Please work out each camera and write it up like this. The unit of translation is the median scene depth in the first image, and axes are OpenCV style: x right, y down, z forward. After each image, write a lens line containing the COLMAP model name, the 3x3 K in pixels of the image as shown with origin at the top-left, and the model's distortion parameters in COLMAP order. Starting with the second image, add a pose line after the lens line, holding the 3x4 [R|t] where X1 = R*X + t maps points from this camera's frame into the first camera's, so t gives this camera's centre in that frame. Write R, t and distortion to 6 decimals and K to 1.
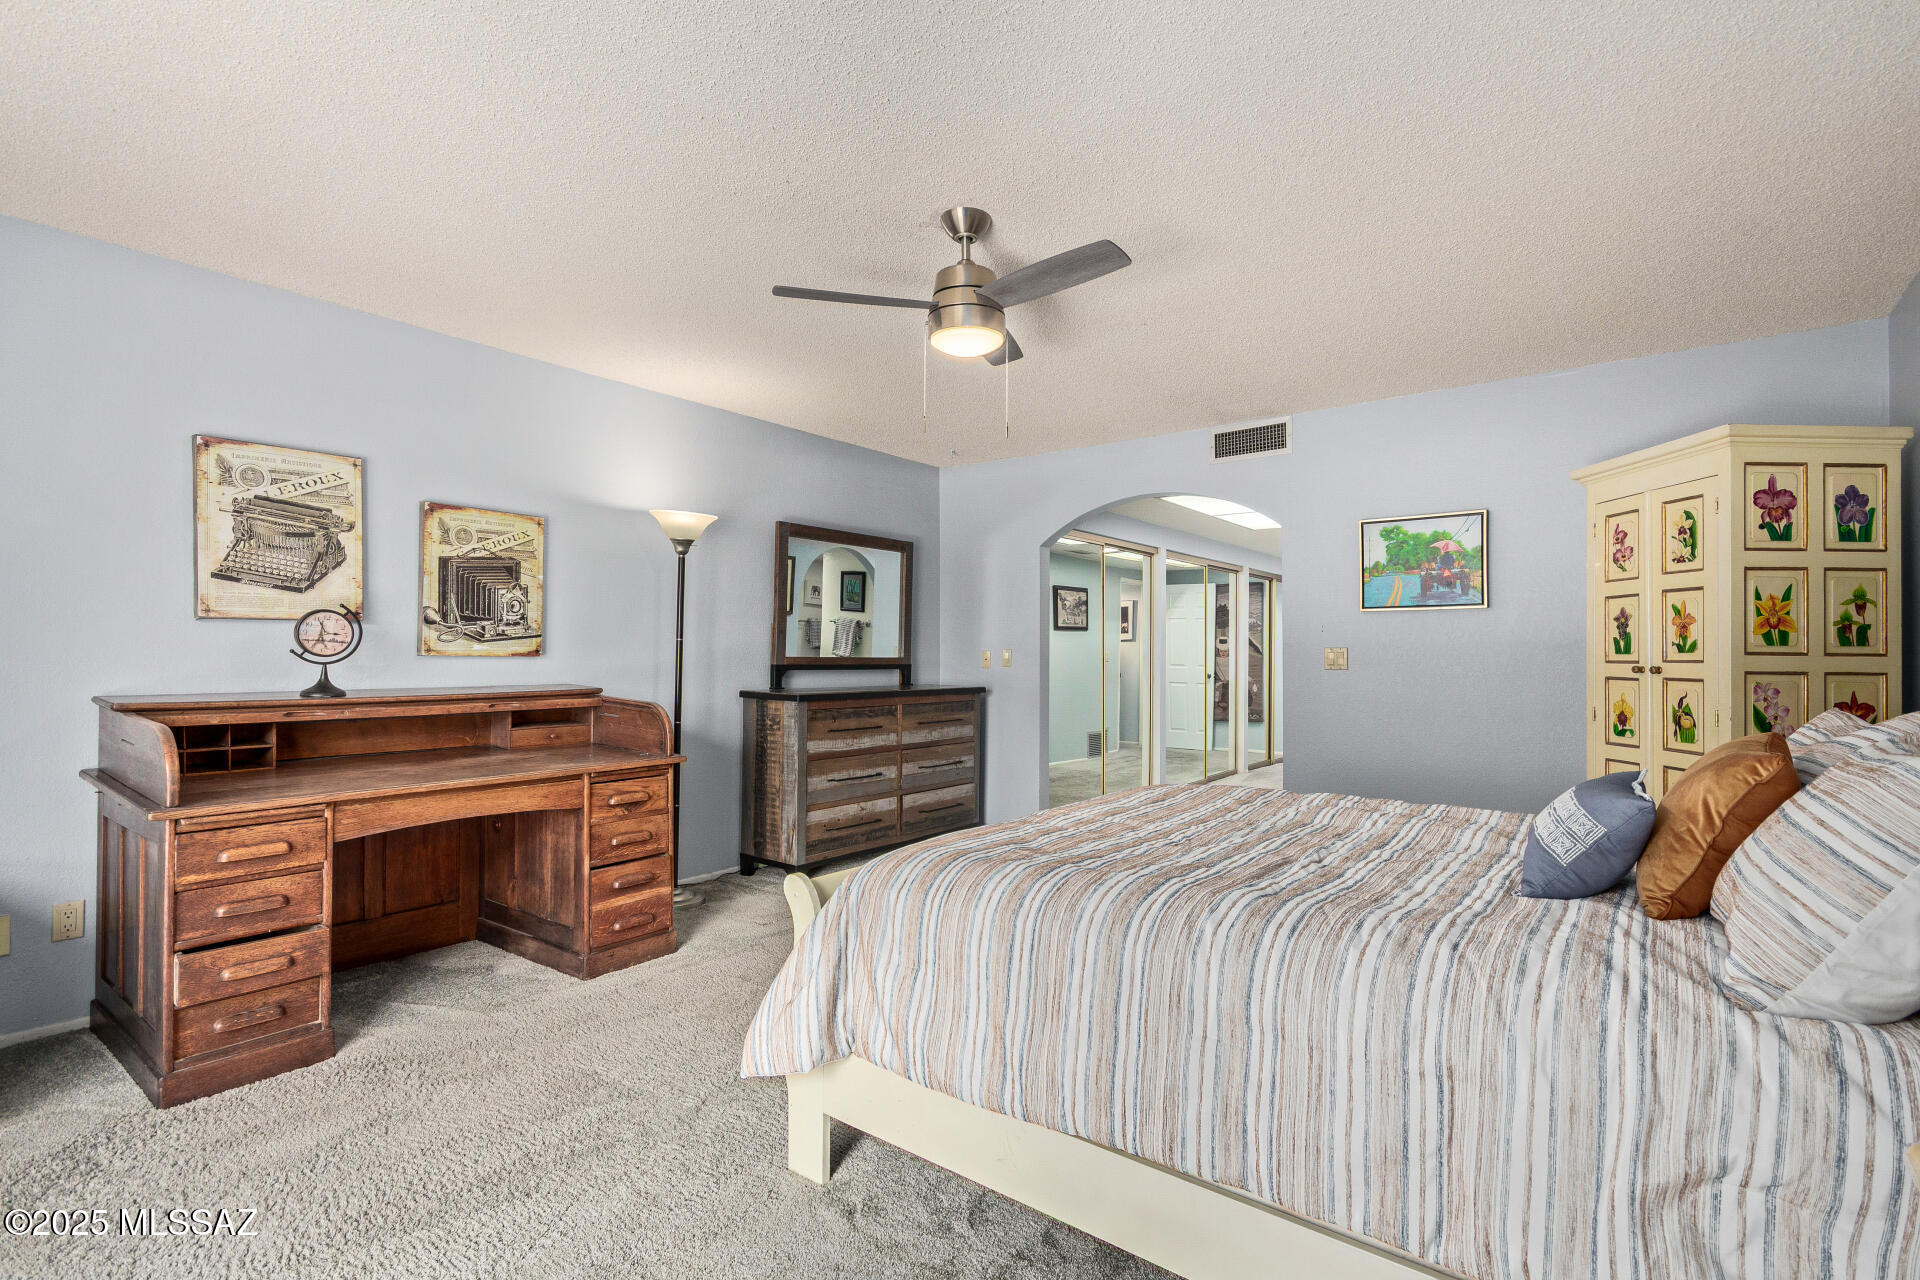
lens RADIAL K [[890.2, 0, 975.3], [0, 890.2, 649.4], [0, 0, 1]] dist [0.002837, 0.000823]
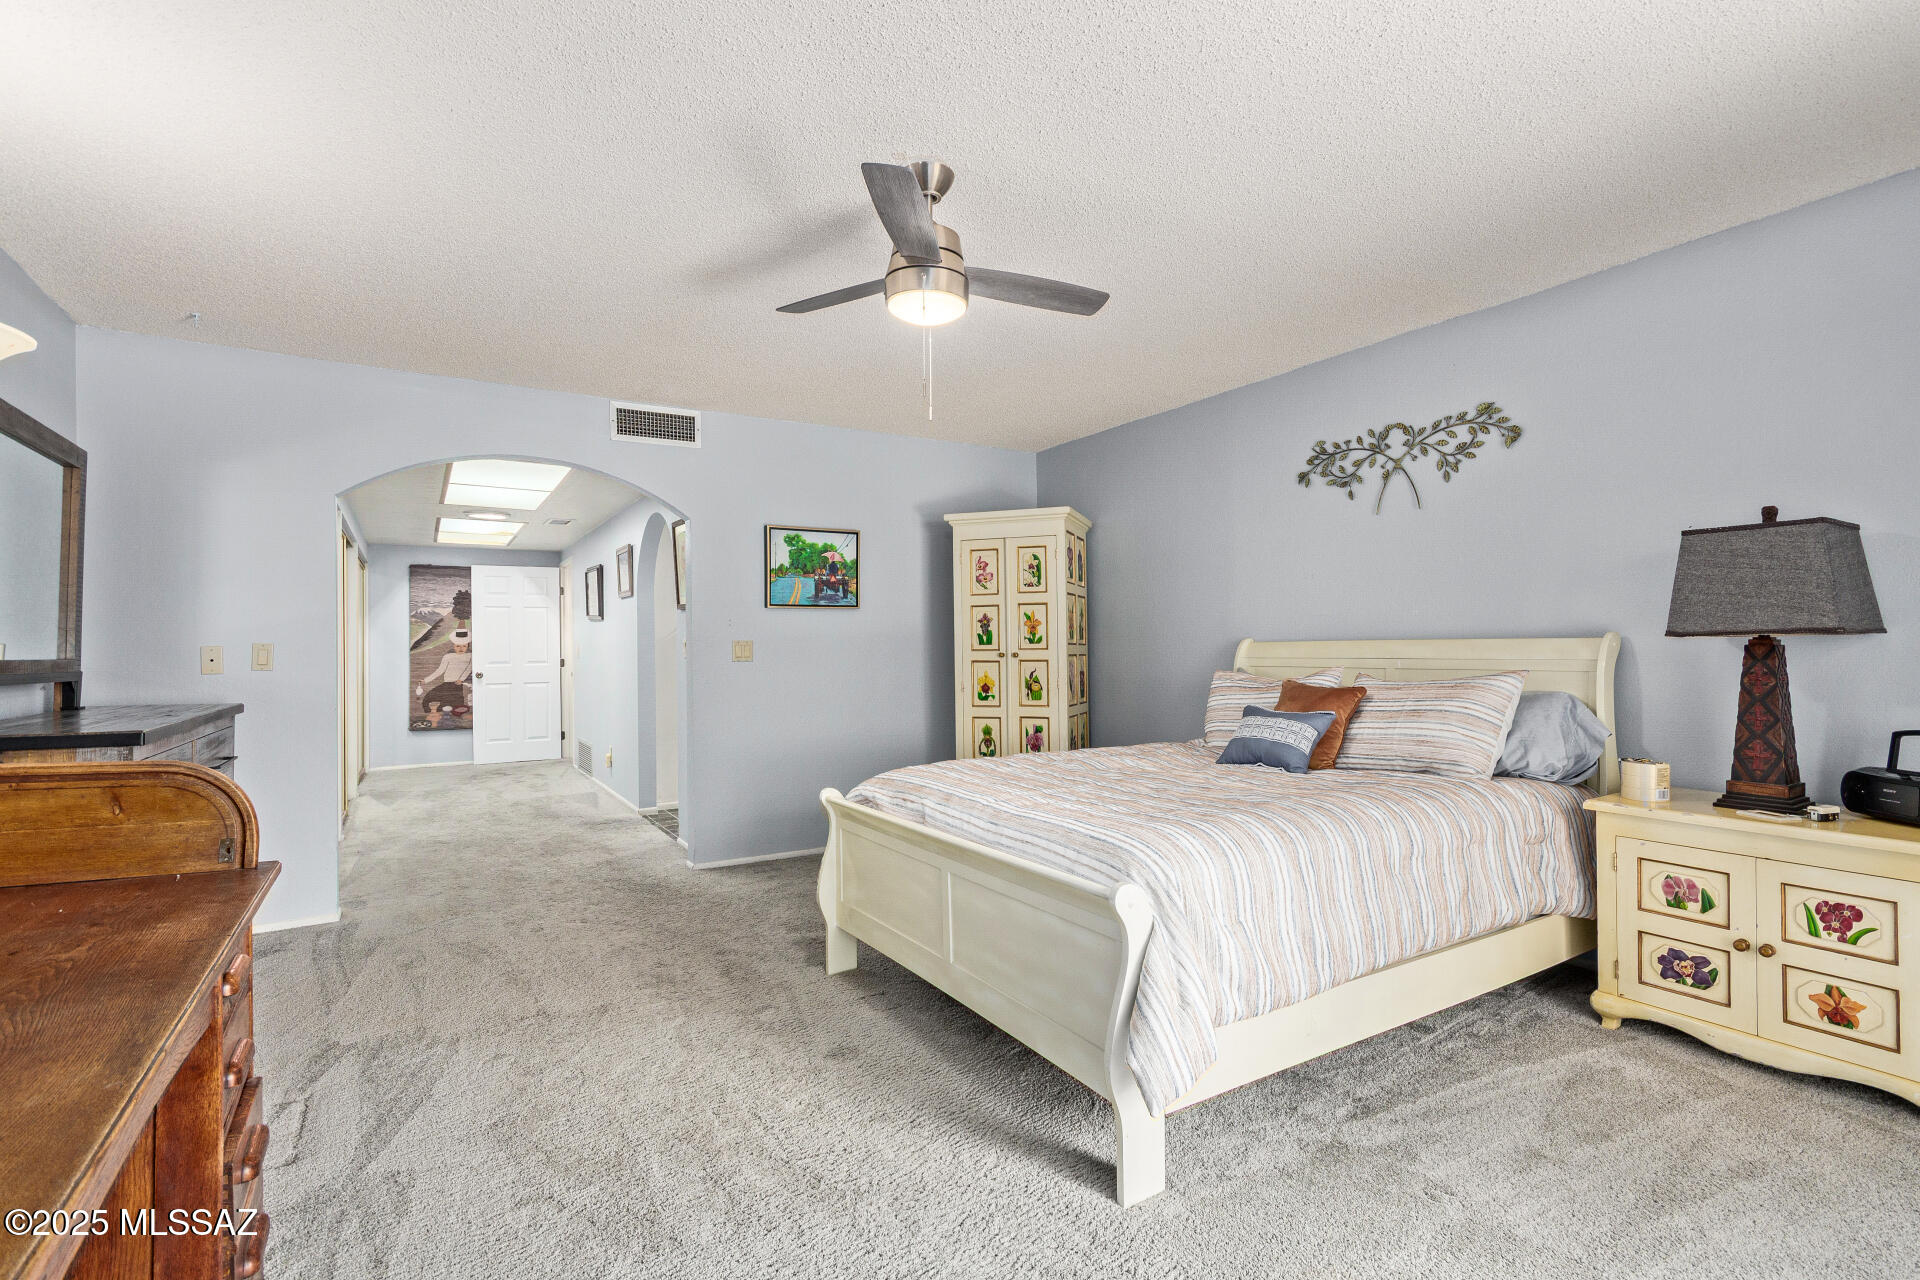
lens RADIAL K [[890.2, 0, 975.3], [0, 890.2, 649.4], [0, 0, 1]] dist [0.002837, 0.000823]
pose [[0.368354, -0.009327, 0.929639, -0.583380], [0.004574, 0.999956, 0.008220, 0.000514], [-0.929674, 0.001224, 0.368380, 0.419480]]
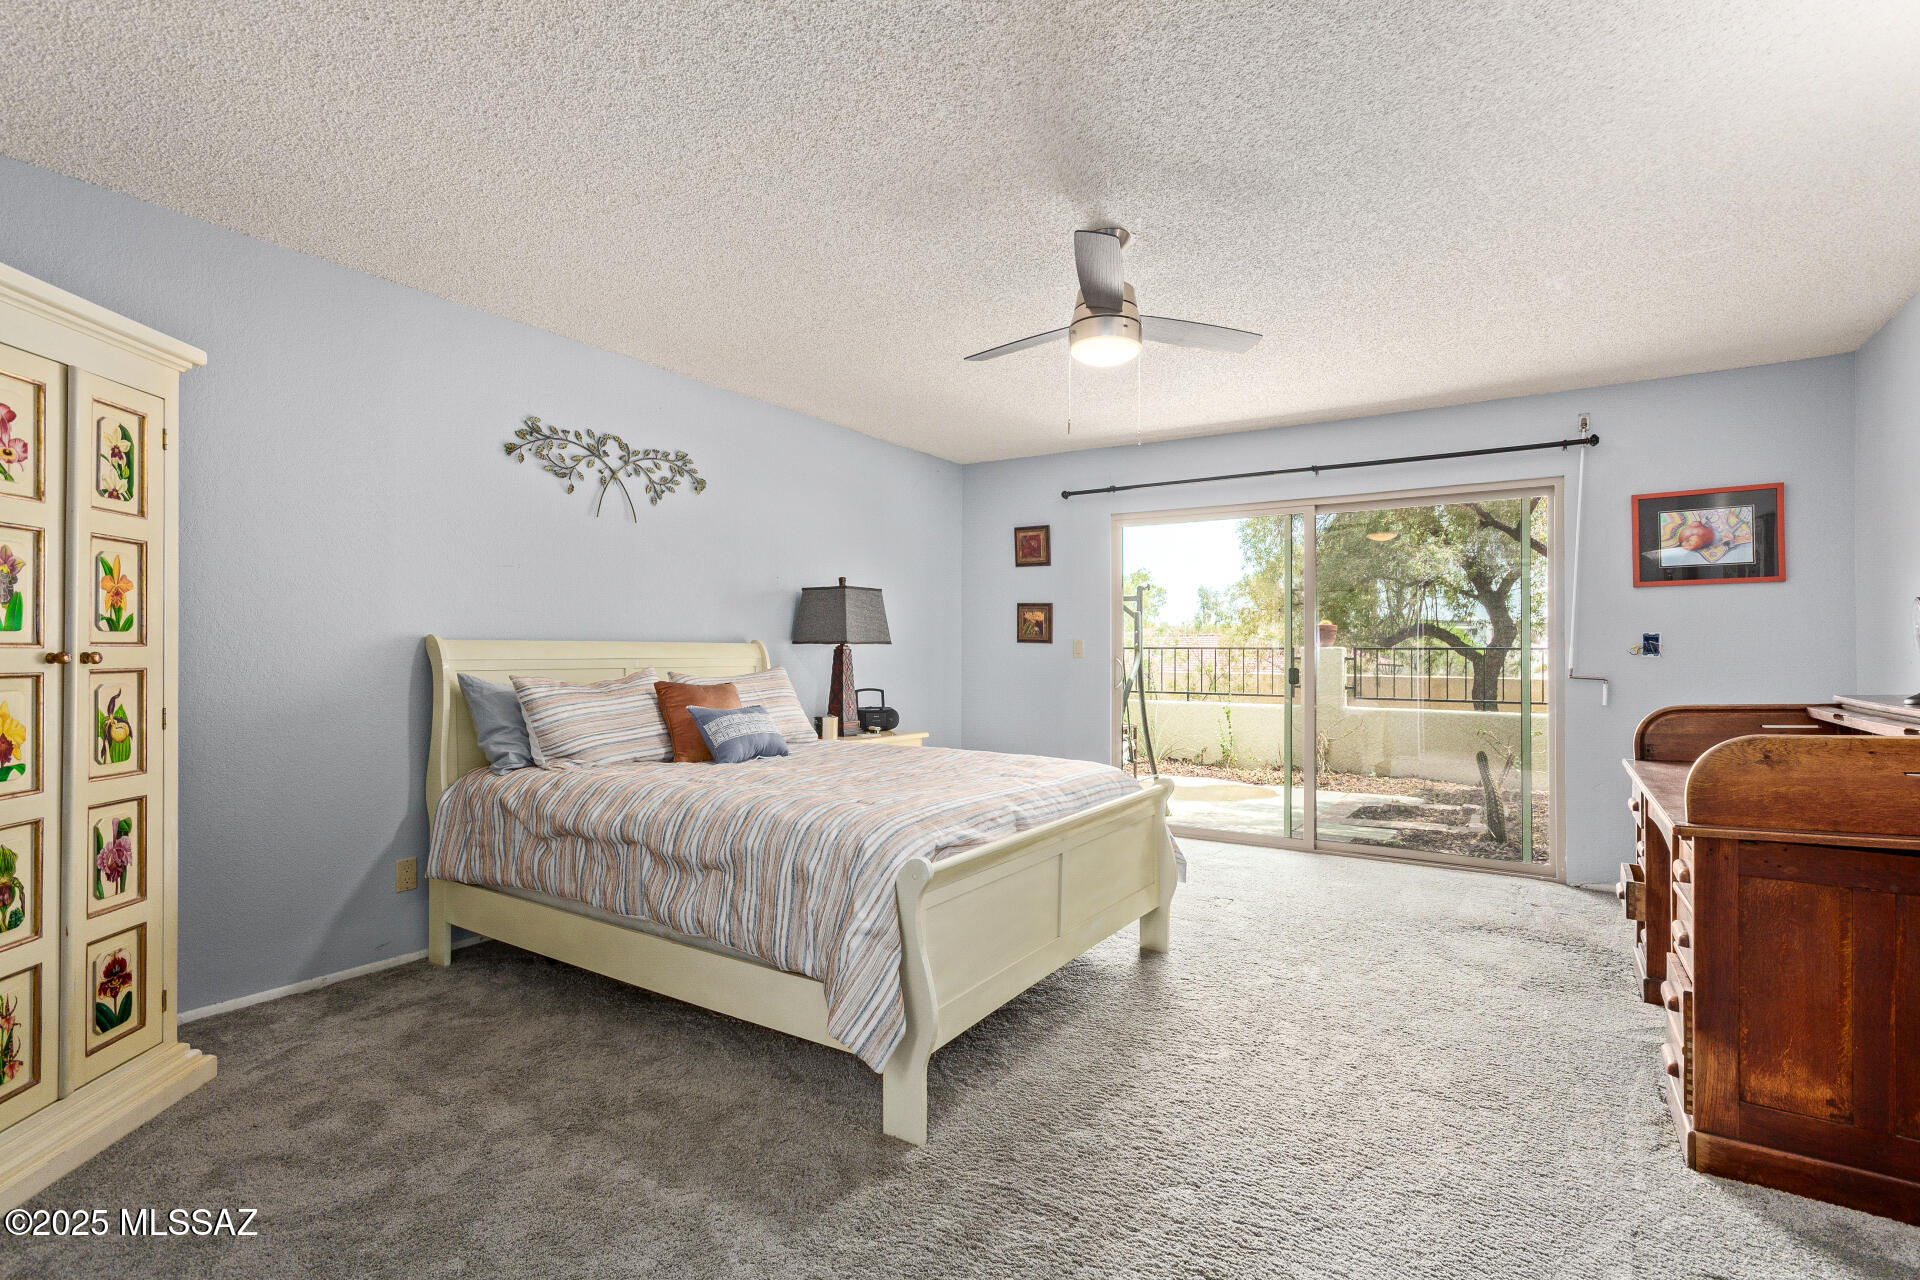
lens RADIAL K [[898.1, 0, 985.1], [0, 898.1, 648.4], [0, 0, 1]] dist [-0.016058, 0.000181]
pose [[-0.997212, -0.010205, -0.073918, 0.147337], [-0.009541, 0.999911, -0.009334, 0.013725], [0.074007, -0.008602, -0.997221, 1.410492]]
